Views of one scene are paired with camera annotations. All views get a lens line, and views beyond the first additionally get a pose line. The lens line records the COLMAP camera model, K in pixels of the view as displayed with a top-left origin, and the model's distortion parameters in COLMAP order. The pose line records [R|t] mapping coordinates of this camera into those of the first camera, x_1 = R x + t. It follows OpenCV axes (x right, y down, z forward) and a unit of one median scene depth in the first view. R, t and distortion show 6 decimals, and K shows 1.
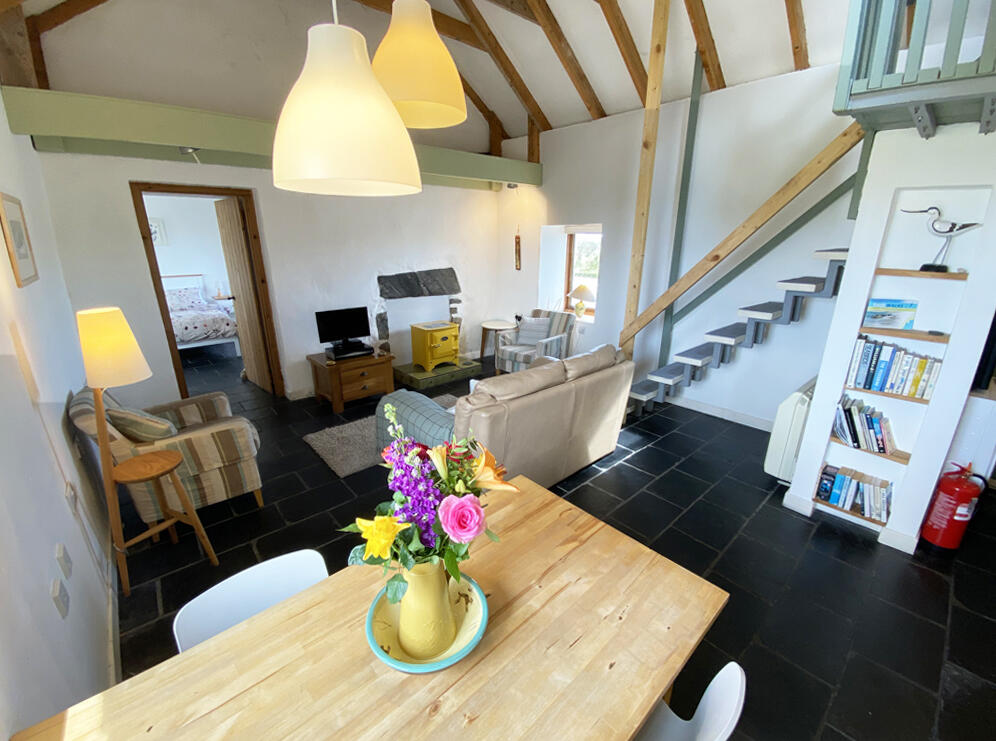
lens RADIAL K [[410.8, 0, 496.8], [0, 410.8, 373.4], [0, 0, 1]] dist [0.025597, -0.023820]
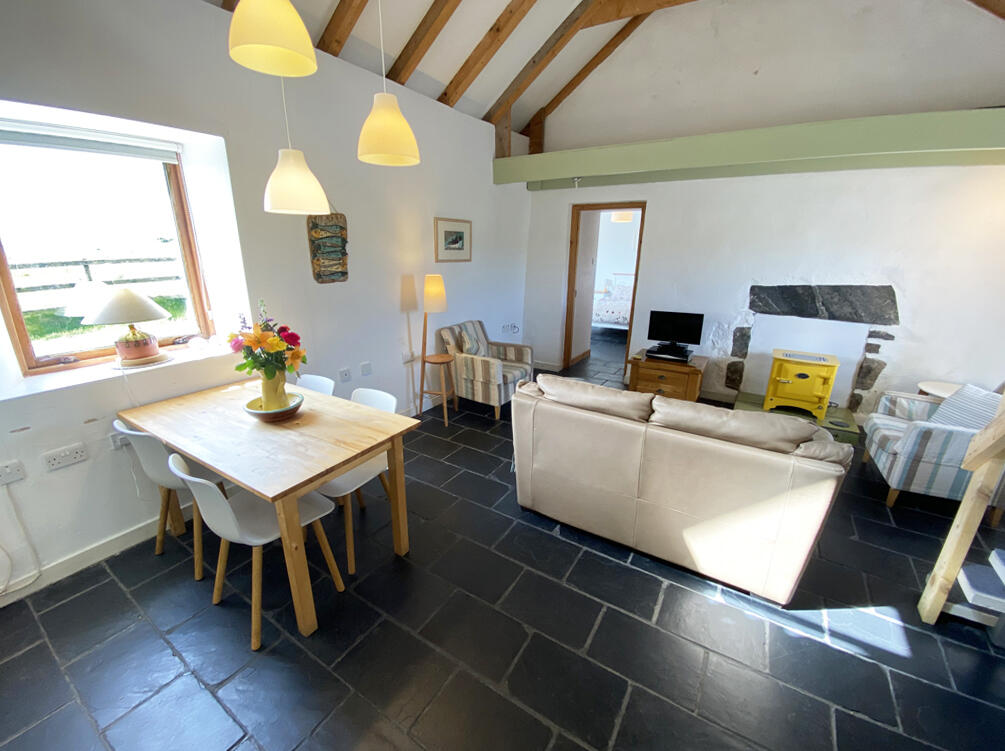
lens RADIAL K [[414.5, 0, 501.3], [0, 414.5, 378.4], [0, 0, 1]] dist [0.025597, -0.023820]
pose [[0.273603, 0.293913, -0.915837, 0.422943], [-0.303083, 0.930006, 0.207915, -0.074401], [0.912843, 0.220689, 0.343532, 0.253944]]
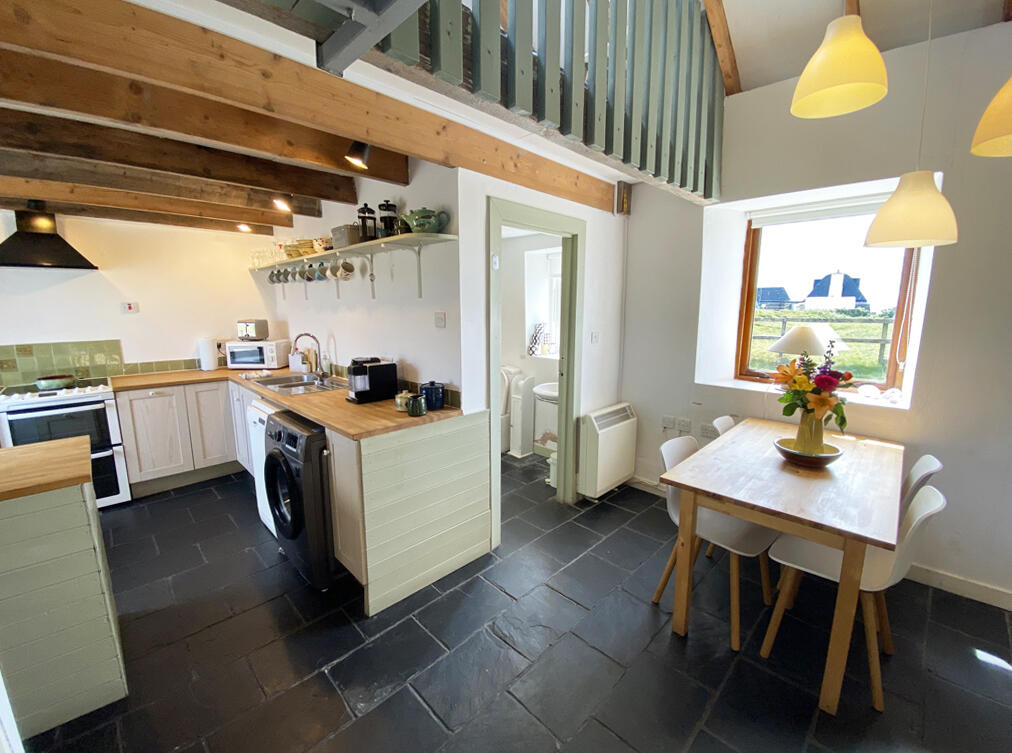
lens RADIAL K [[415.0, 0, 506.0], [0, 415.0, 376.5], [0, 0, 1]] dist [0.000302, -0.013891]
pose [[-0.998527, 0.004845, -0.054048, 0.291244], [-0.020704, 0.886648, 0.461981, -0.137526], [0.050160, 0.462419, -0.885241, 0.513959]]
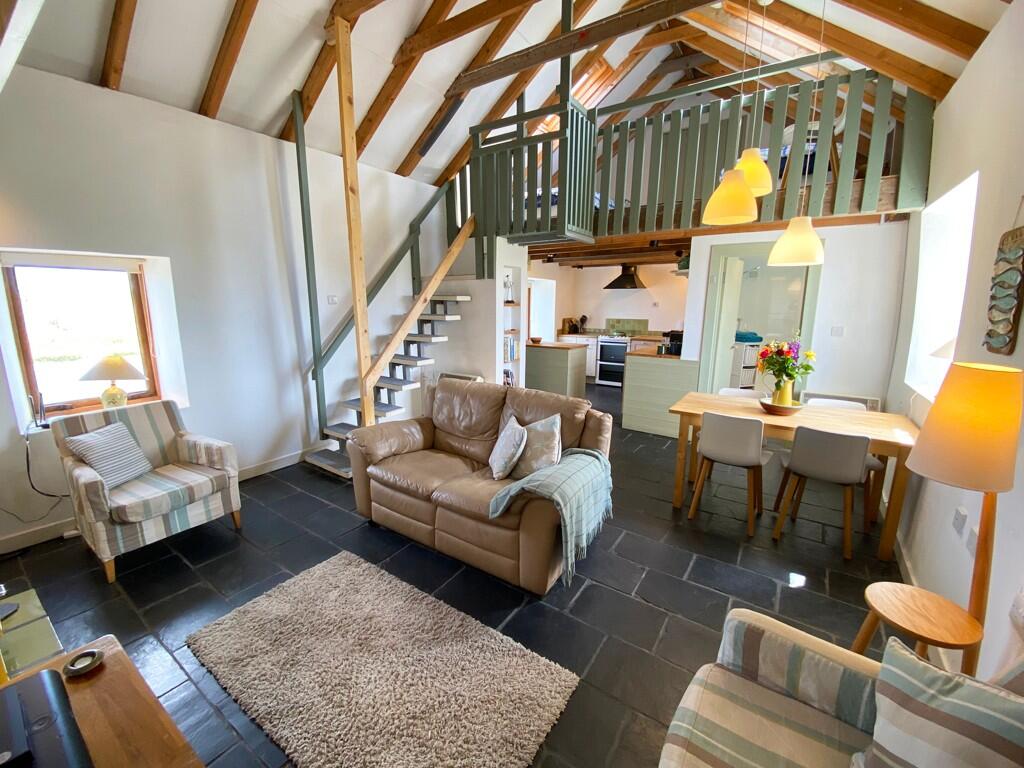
lens RADIAL K [[418.7, 0, 510.5], [0, 418.7, 382.2], [0, 0, 1]] dist [0.024870, -0.021128]
pose [[-0.231051, -0.186607, 0.954879, -0.506397], [0.288056, 0.924314, 0.250335, -0.180435], [-0.929322, 0.332899, -0.159811, 0.639216]]
